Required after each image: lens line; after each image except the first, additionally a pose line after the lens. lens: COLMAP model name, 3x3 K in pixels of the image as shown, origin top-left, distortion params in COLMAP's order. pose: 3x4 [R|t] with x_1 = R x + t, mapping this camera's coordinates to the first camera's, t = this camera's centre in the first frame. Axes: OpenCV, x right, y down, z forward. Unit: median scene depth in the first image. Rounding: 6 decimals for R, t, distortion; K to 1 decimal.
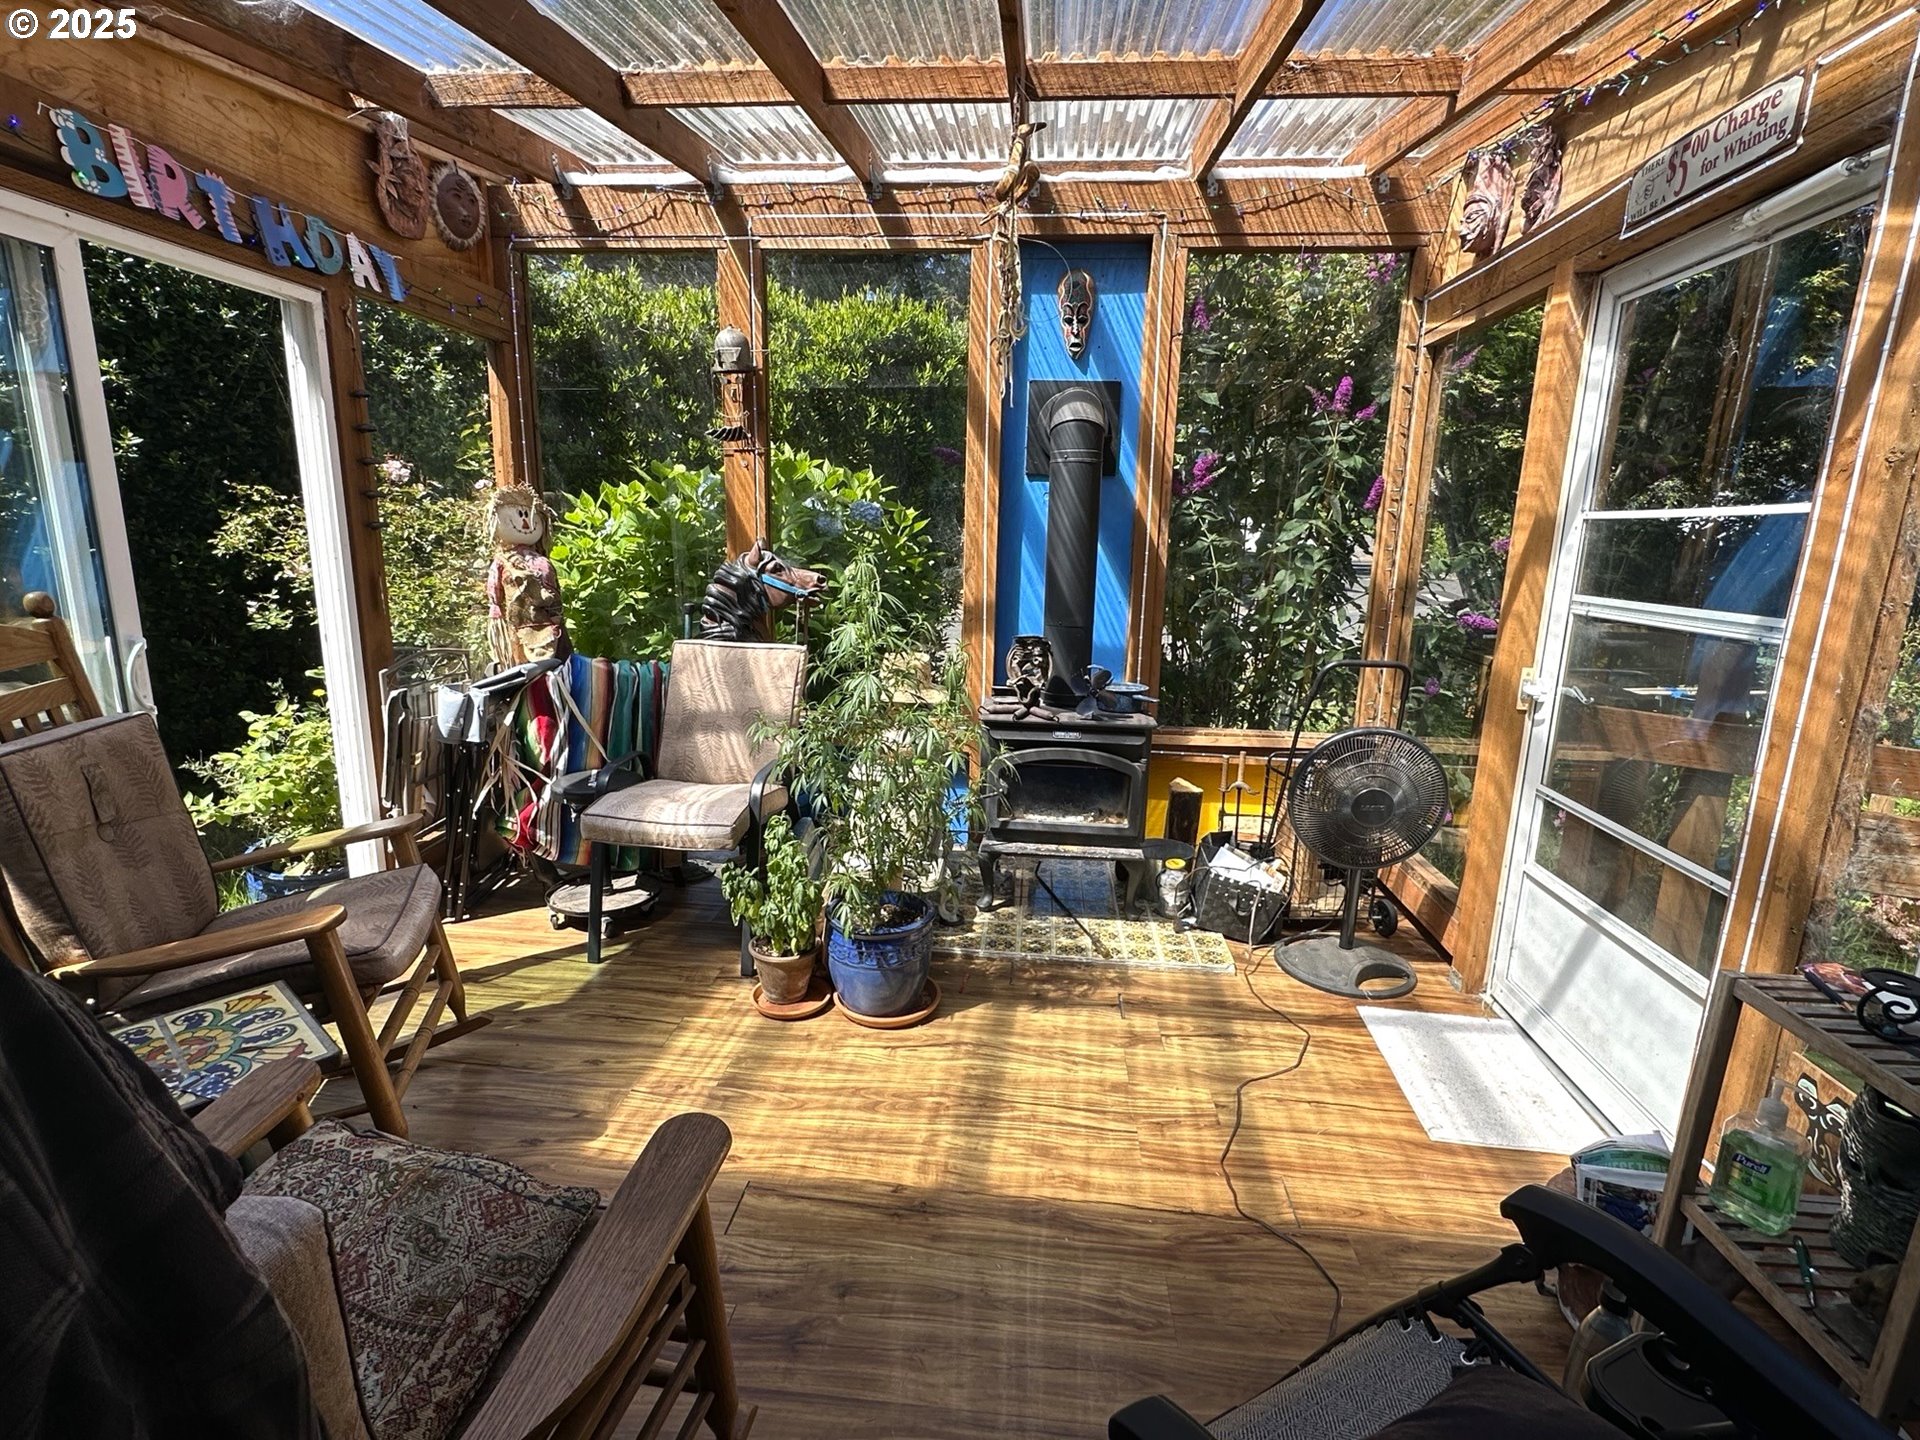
lens RADIAL K [[903.4, 0, 960.0], [0, 903.4, 720.0], [0, 0, 1]] dist [0.001944, 0.000516]
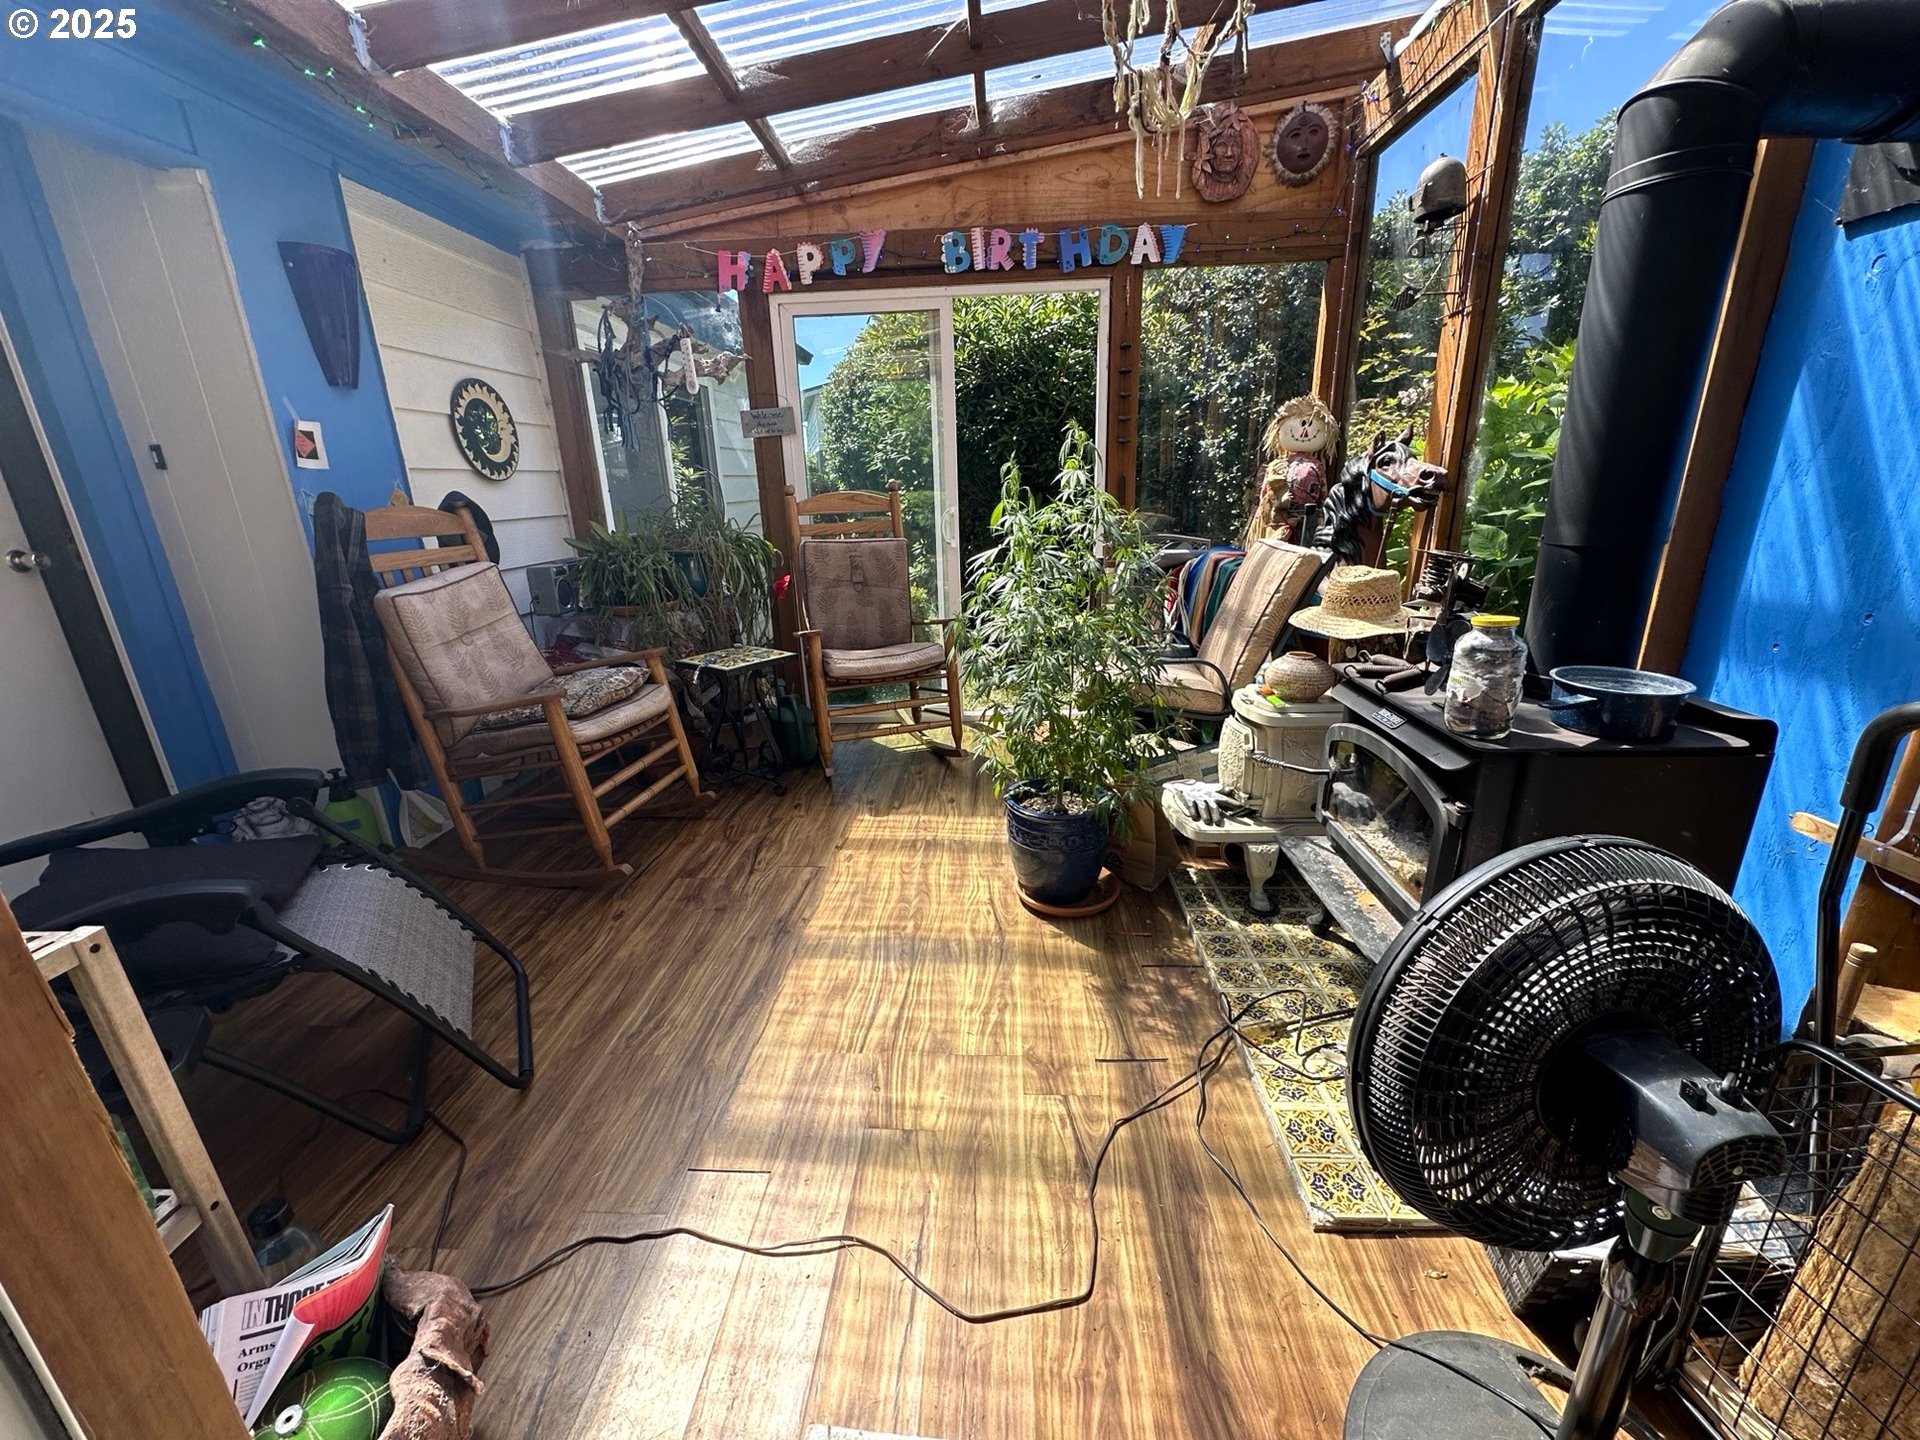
lens RADIAL K [[763.3, 0, 970.8], [0, 763.3, 717.8], [0, 0, 1]] dist [-0.001873, -0.000057]
pose [[0.049920, 0.274544, -0.960278, 0.699289], [-0.176265, 0.948807, 0.262101, -0.081133], [0.983076, 0.156179, 0.095757, 0.796800]]
